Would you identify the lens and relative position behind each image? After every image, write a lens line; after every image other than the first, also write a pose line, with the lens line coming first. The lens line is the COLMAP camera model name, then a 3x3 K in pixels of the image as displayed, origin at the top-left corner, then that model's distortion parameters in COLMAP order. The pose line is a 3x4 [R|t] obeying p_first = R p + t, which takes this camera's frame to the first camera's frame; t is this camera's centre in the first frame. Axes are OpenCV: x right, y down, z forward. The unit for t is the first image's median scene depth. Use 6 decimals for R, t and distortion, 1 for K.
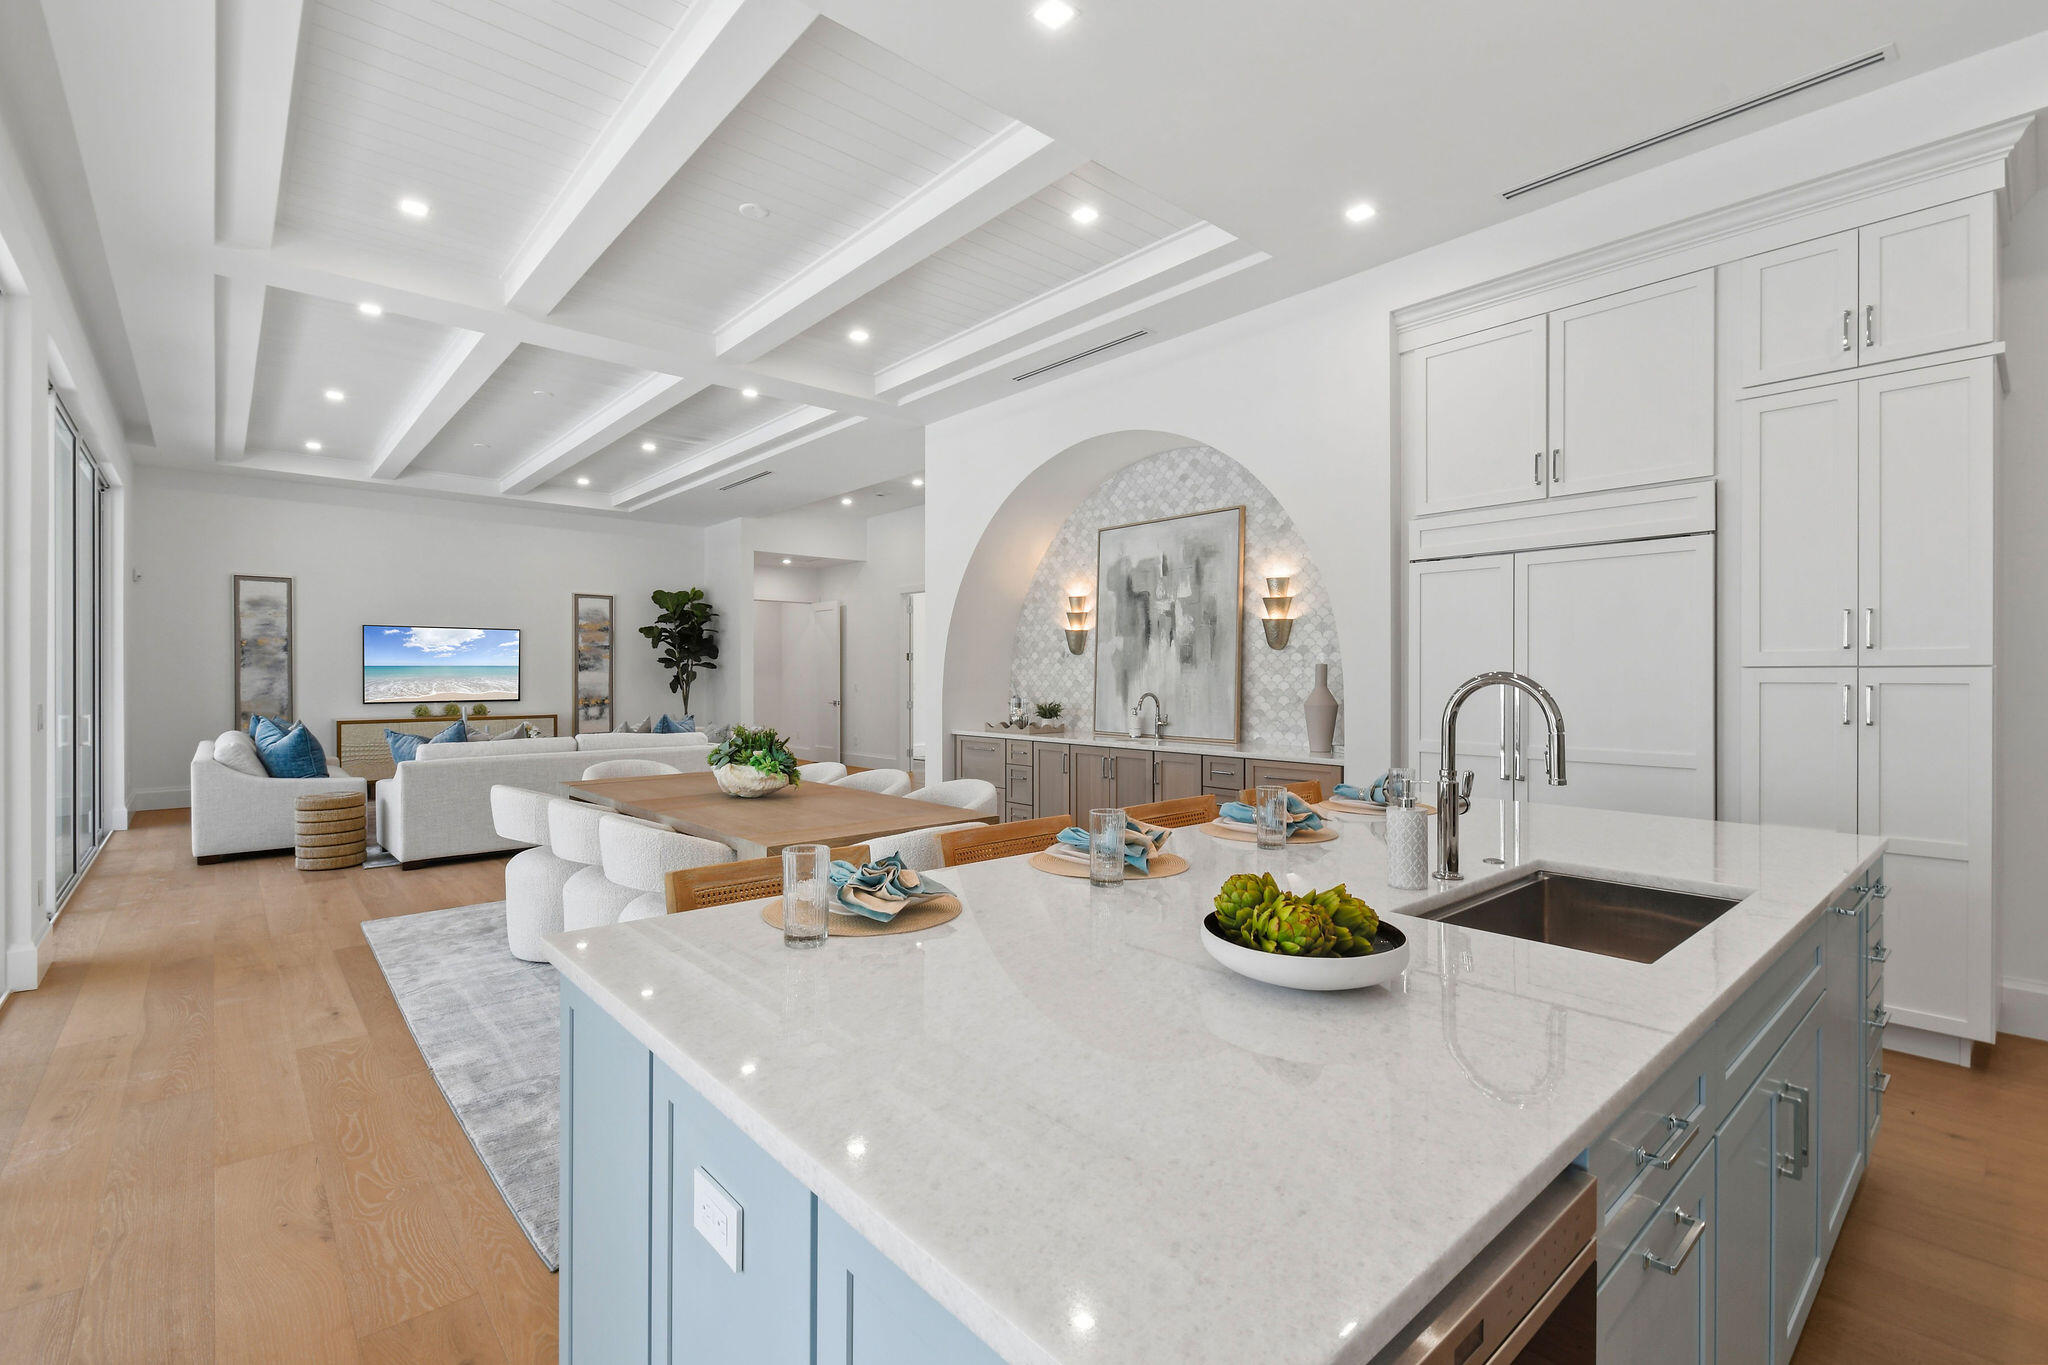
lens RADIAL K [[928.6, 0, 1023.7], [0, 928.6, 680.6], [0, 0, 1]] dist [0.008144, -0.004642]
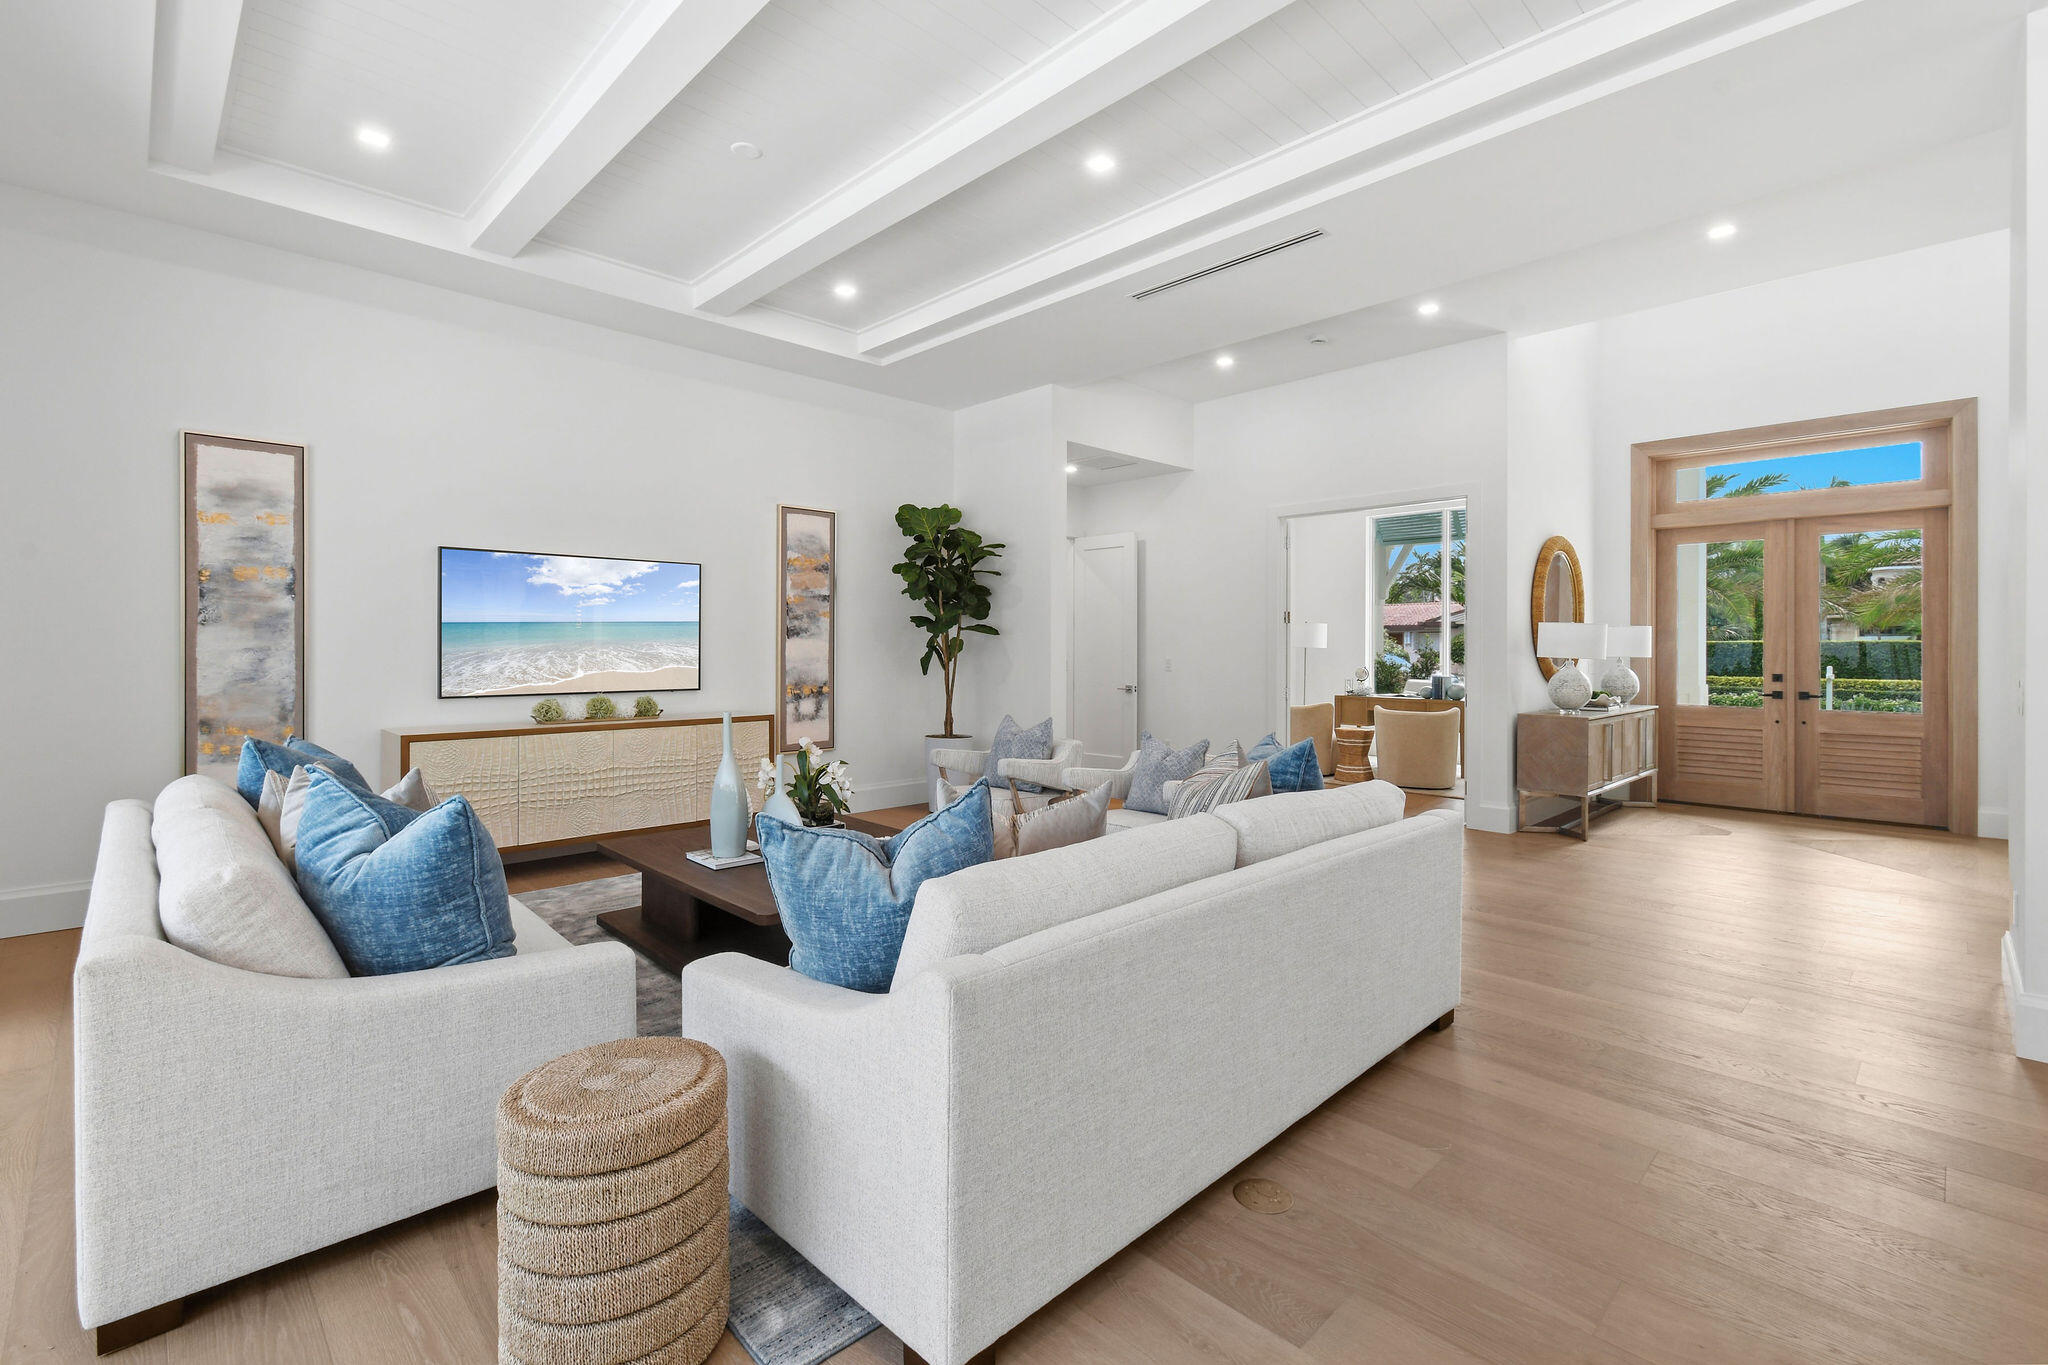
lens RADIAL K [[928.6, 0, 1029.0], [0, 928.6, 650.5], [0, 0, 1]] dist [0.008144, -0.004642]
pose [[0.998473, 0.001406, 0.055218, -0.391523], [-0.001145, 0.999988, -0.004754, 0.000503], [-0.055224, 0.004684, 0.998463, 0.443013]]
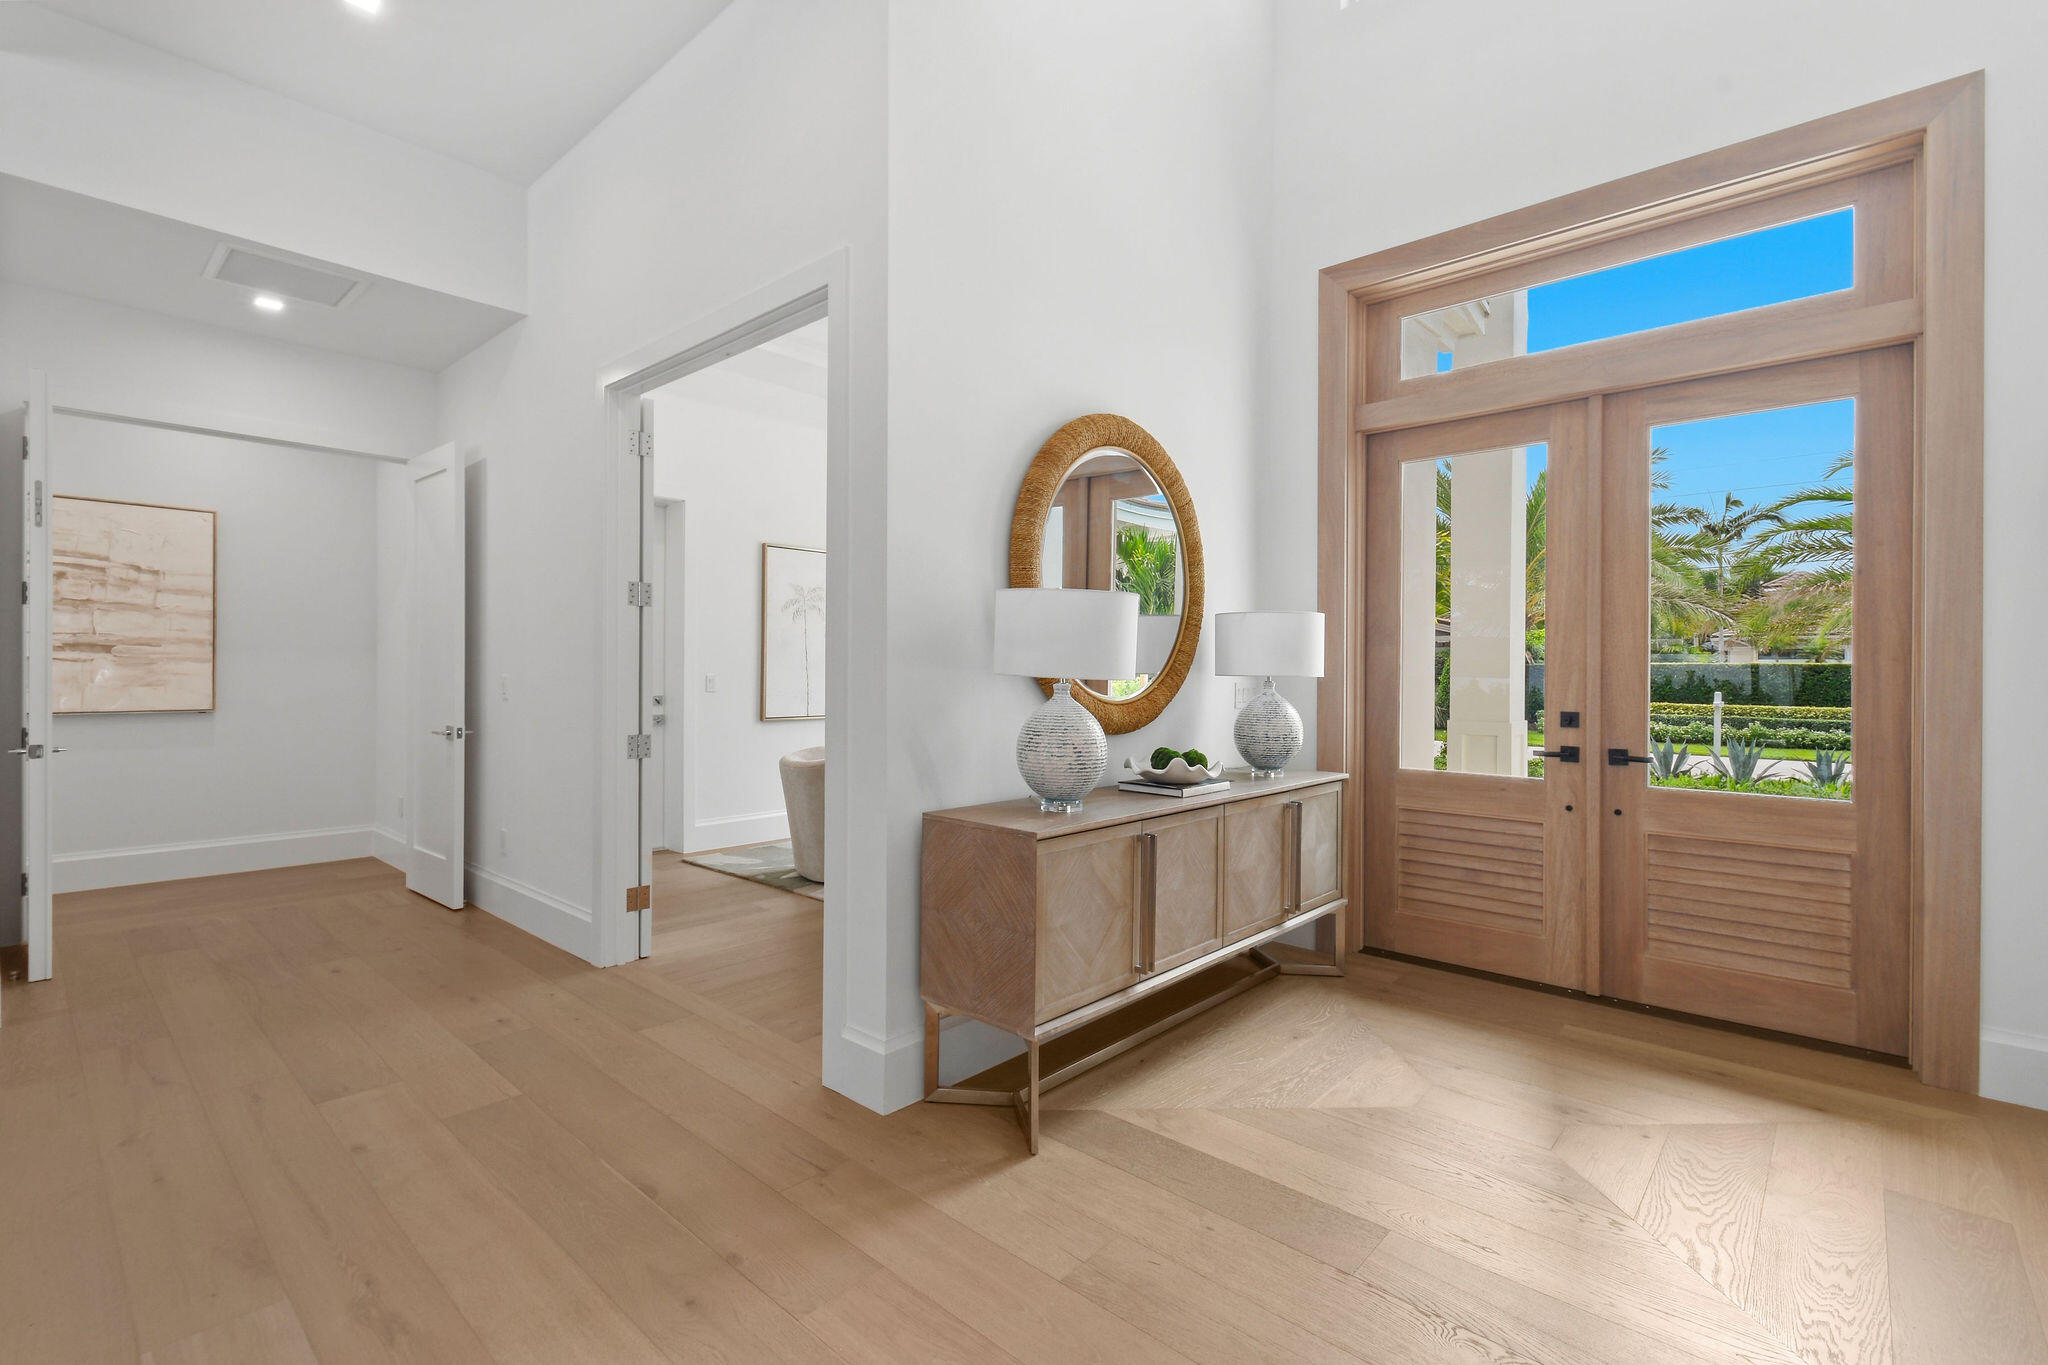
lens RADIAL K [[928.6, 0, 1023.6], [0, 928.6, 672.3], [0, 0, 1]] dist [0.008144, -0.004642]
pose [[0.993453, 0.006194, 0.114072, -0.002198], [-0.005743, 0.999974, -0.004284, 0.002394], [-0.114095, 0.003600, 0.993463, 0.820187]]
